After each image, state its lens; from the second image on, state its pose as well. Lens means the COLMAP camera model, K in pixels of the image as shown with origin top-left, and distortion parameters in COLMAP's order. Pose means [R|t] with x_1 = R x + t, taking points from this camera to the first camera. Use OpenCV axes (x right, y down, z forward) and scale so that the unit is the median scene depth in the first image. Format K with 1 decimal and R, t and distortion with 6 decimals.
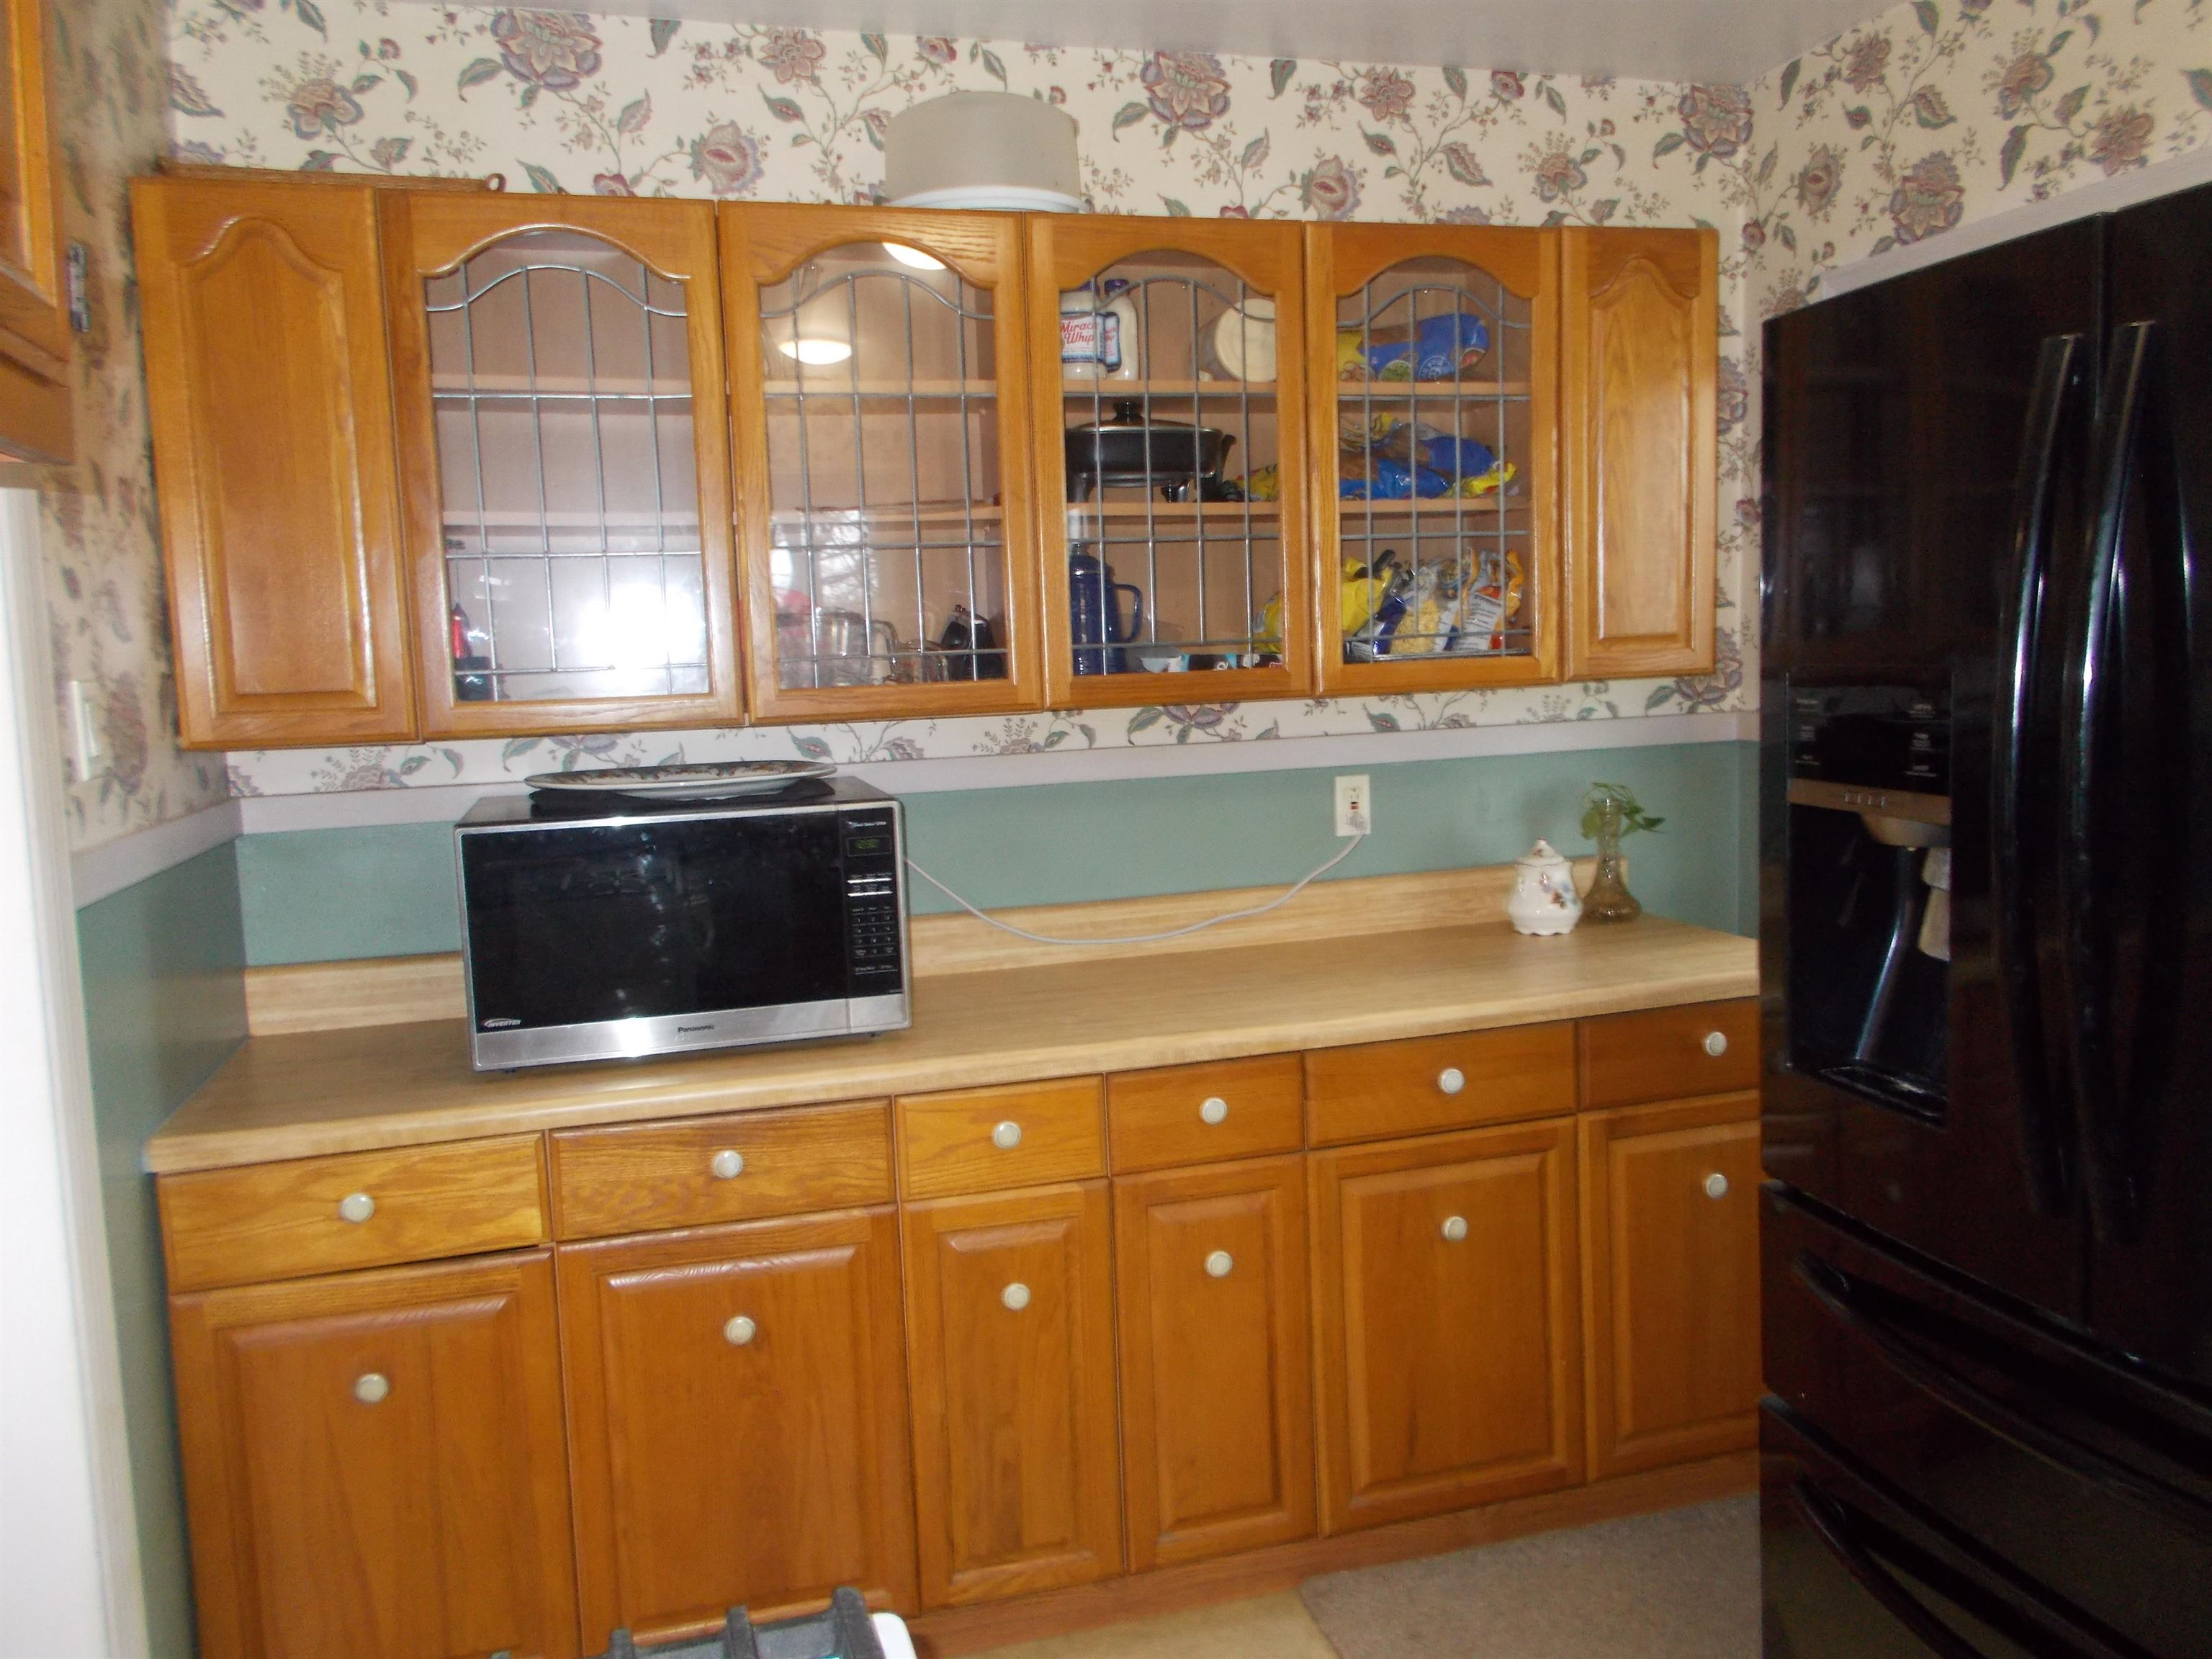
lens RADIAL K [[1684.8, 0, 1093.8], [0, 1684.8, 823.9], [0, 0, 1]] dist [0.016492, -0.012266]
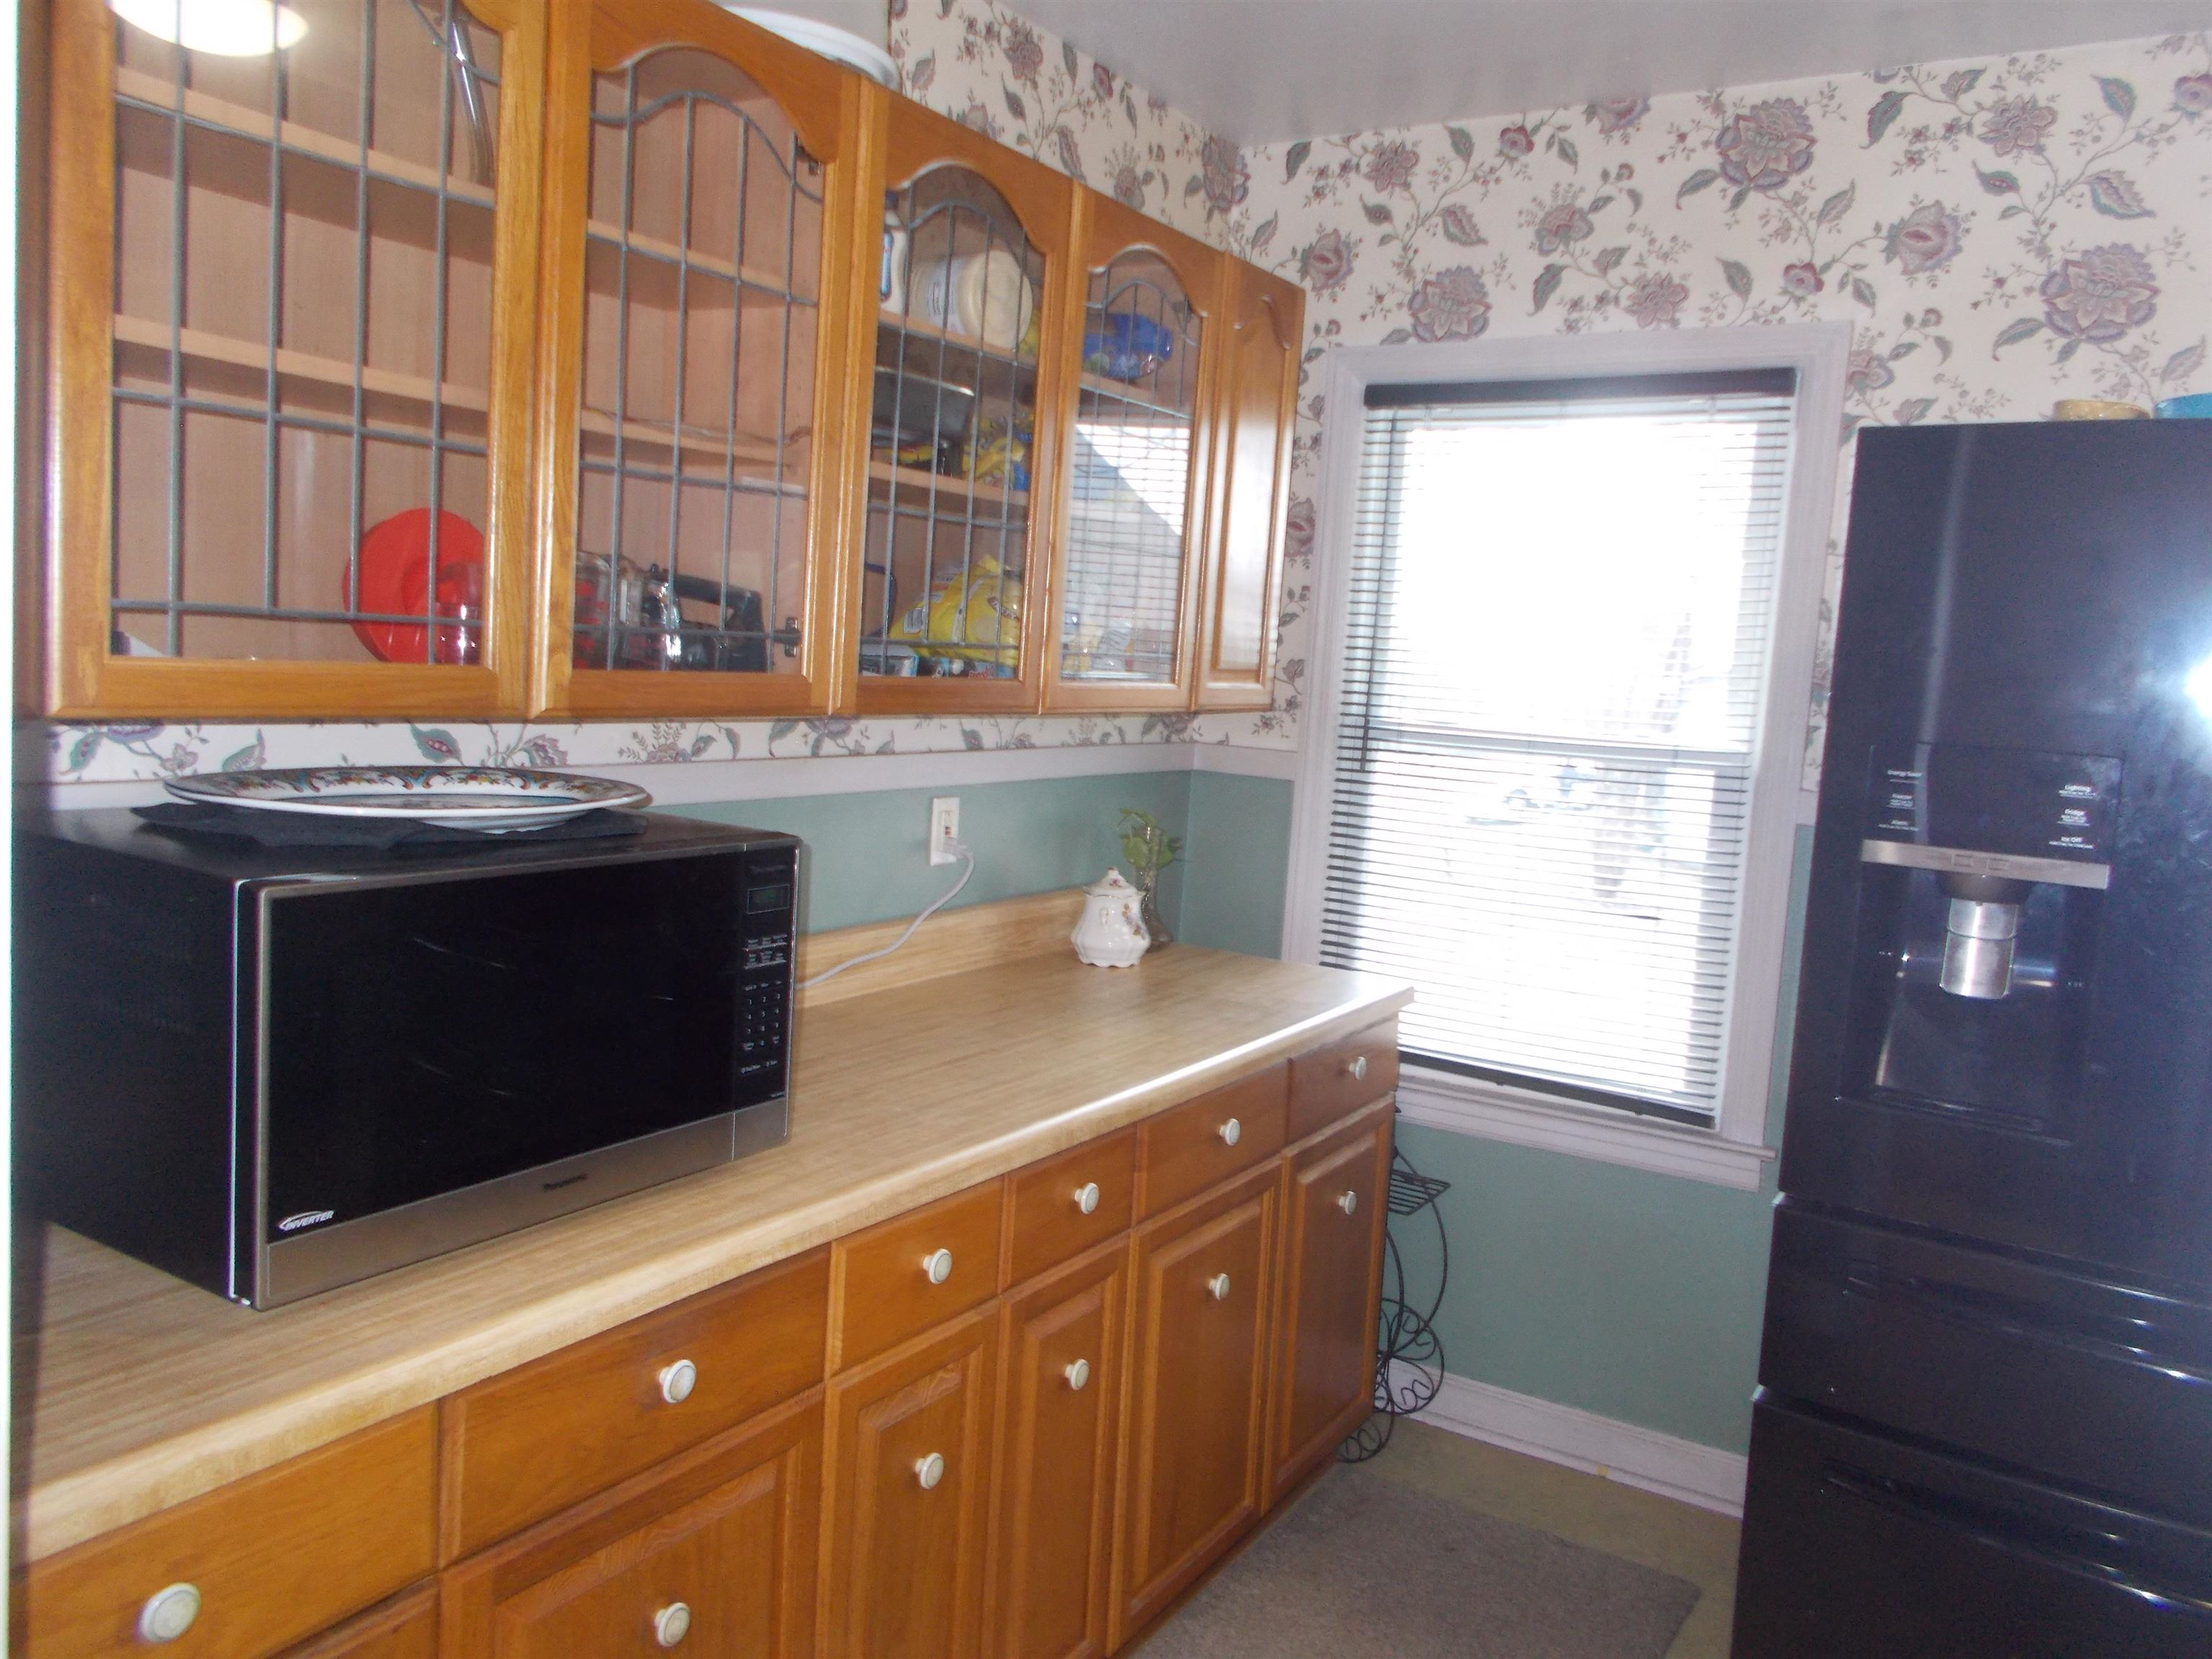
lens RADIAL K [[1684.8, 0, 1100.5], [0, 1684.8, 833.4], [0, 0, 1]] dist [0.016492, -0.012266]
pose [[0.740990, 0.008400, 0.671463, -0.416233], [-0.016260, 0.999853, 0.005436, -0.017011], [-0.671319, -0.014946, 0.741018, 0.299790]]
